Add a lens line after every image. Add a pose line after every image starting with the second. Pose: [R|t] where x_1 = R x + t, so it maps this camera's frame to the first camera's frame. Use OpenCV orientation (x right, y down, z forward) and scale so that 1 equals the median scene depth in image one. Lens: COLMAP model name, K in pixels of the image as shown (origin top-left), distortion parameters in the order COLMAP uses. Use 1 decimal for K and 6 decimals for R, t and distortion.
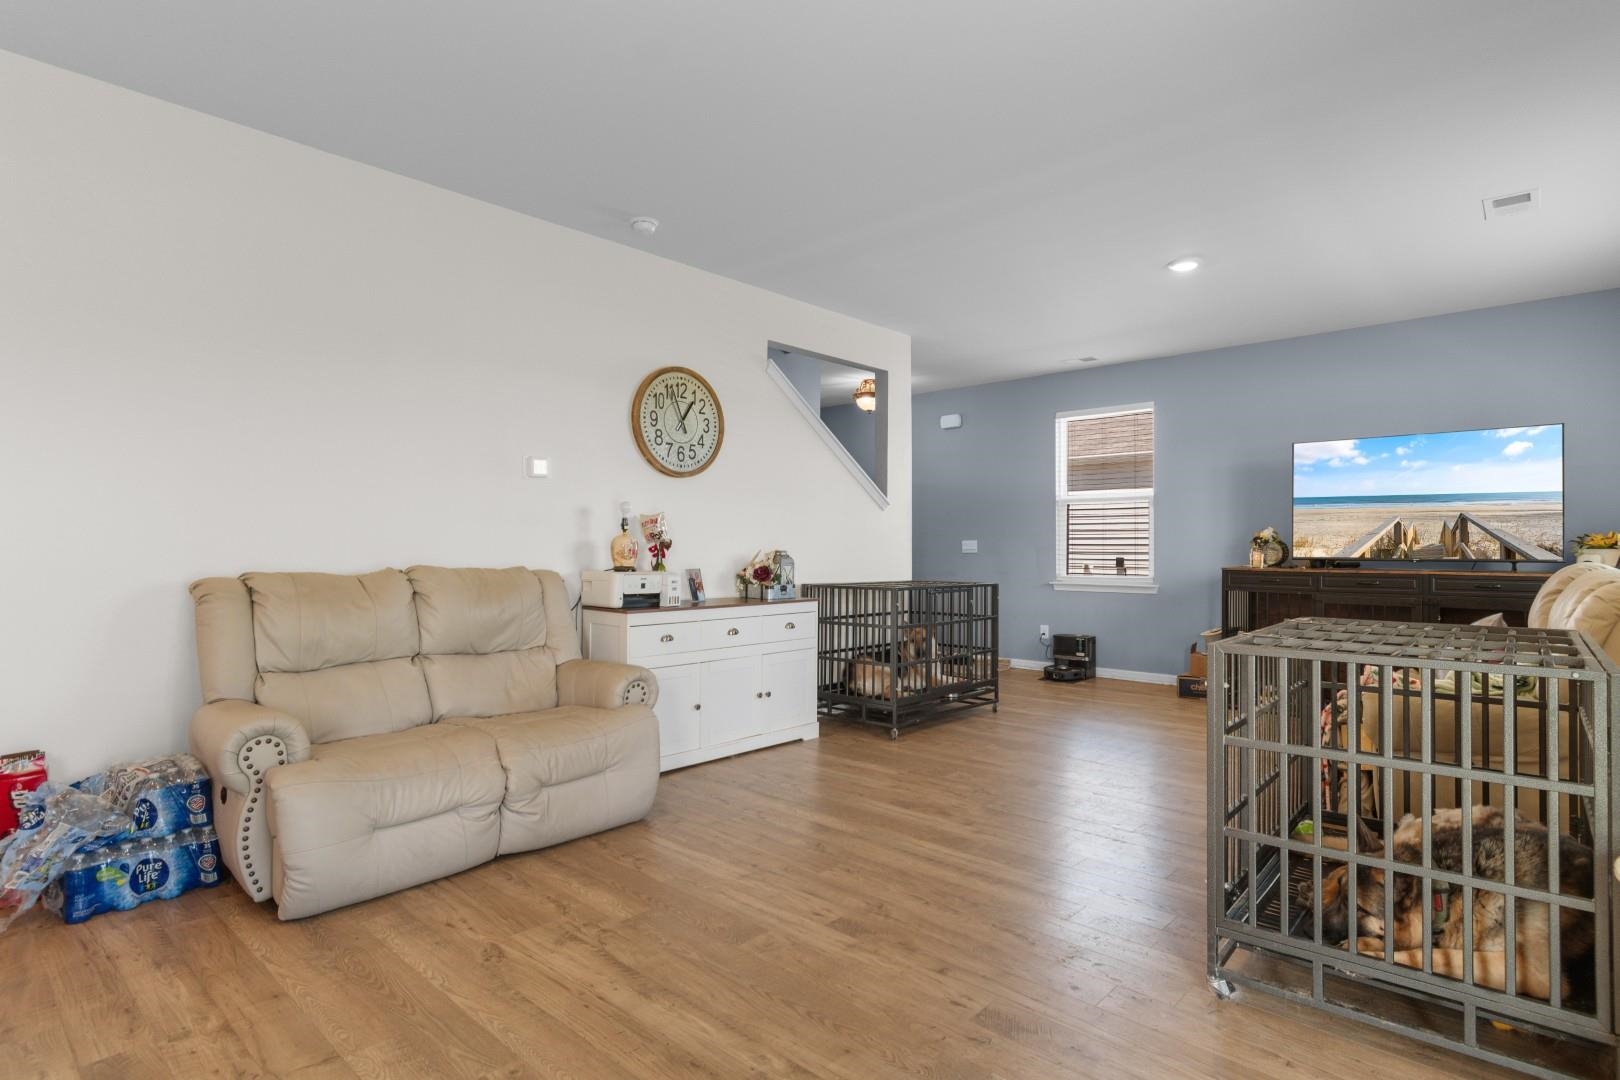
lens RADIAL K [[851.0, 0, 817.9], [0, 851.0, 534.3], [0, 0, 1]] dist [0.013500, 0.000142]
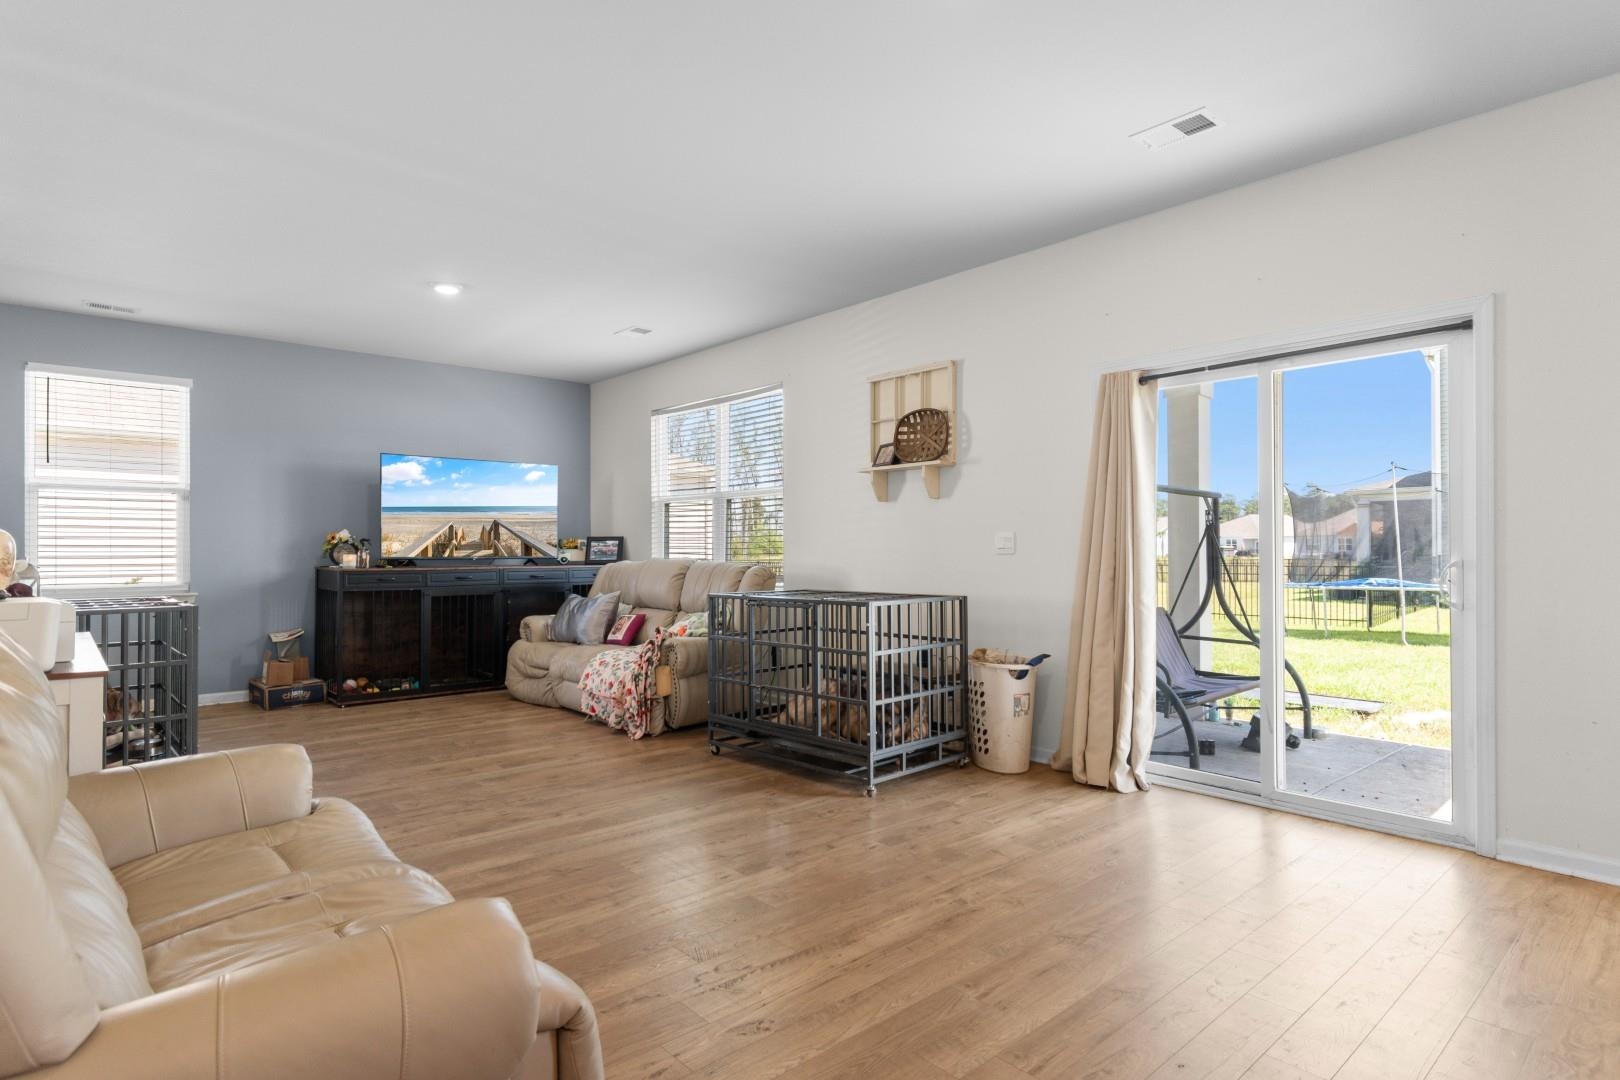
lens RADIAL K [[853.6, 0, 815.7], [0, 853.6, 537.8], [0, 0, 1]] dist [0.004556, 0.000983]
pose [[0.113680, -0.005121, 0.993504, -0.765089], [-0.001592, 0.999984, 0.005337, -0.006171], [-0.993516, -0.002189, 0.113670, 0.522276]]
